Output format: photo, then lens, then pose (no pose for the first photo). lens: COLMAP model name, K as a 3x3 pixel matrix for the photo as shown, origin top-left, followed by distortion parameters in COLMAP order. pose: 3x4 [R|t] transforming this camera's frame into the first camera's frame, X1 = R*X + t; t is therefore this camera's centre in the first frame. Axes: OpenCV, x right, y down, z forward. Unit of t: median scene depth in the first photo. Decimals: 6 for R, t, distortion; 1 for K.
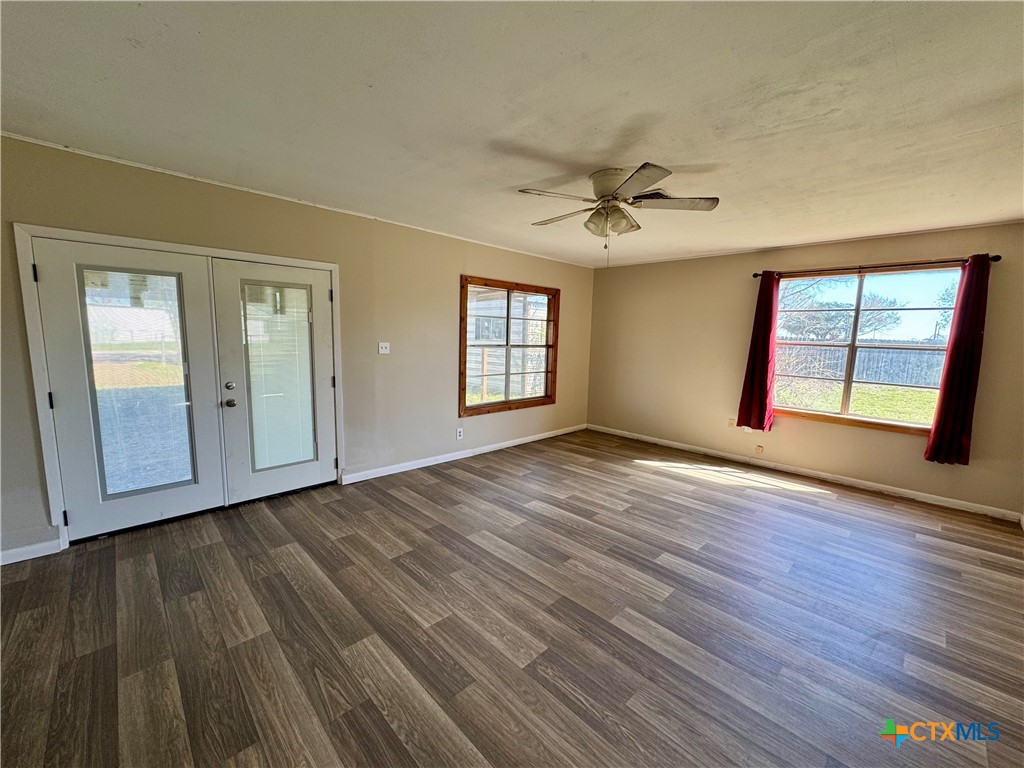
lens RADIAL K [[415.5, 0, 512.0], [0, 415.5, 384.0], [0, 0, 1]] dist [-0.000691, 0.000232]
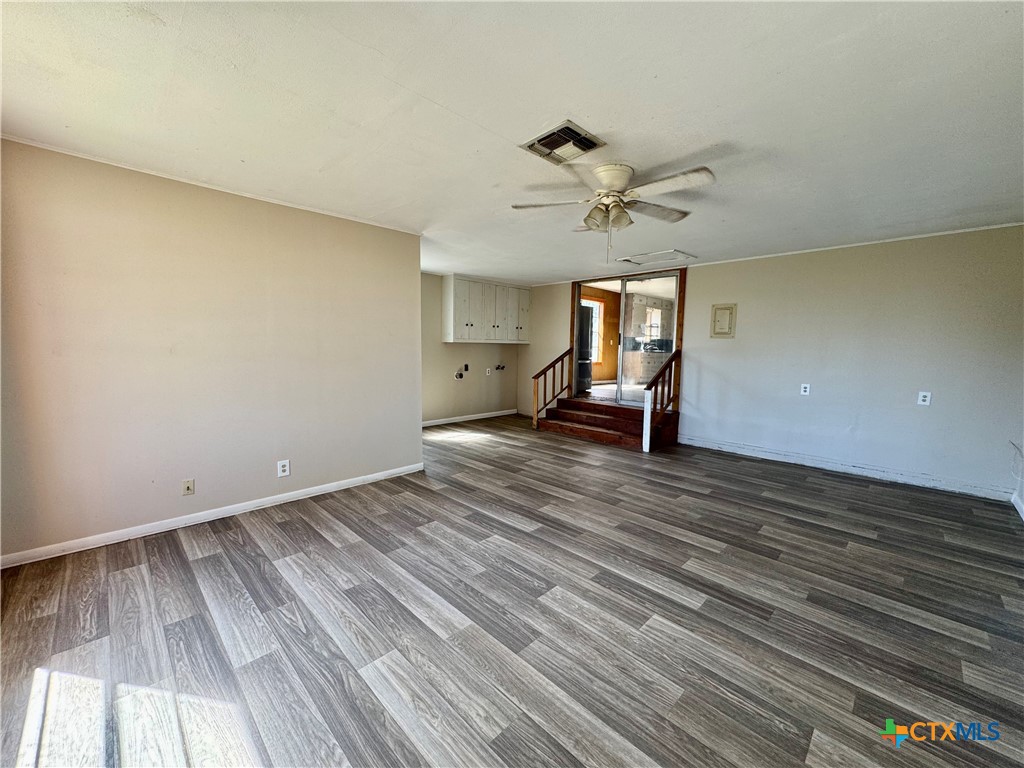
lens RADIAL K [[415.5, 0, 512.0], [0, 415.5, 384.0], [0, 0, 1]] dist [-0.000691, 0.000232]
pose [[-0.998747, -0.044600, -0.022694, 0.379283], [-0.048450, 0.975289, 0.215556, -0.159494], [0.012519, 0.216385, -0.976228, 1.637641]]
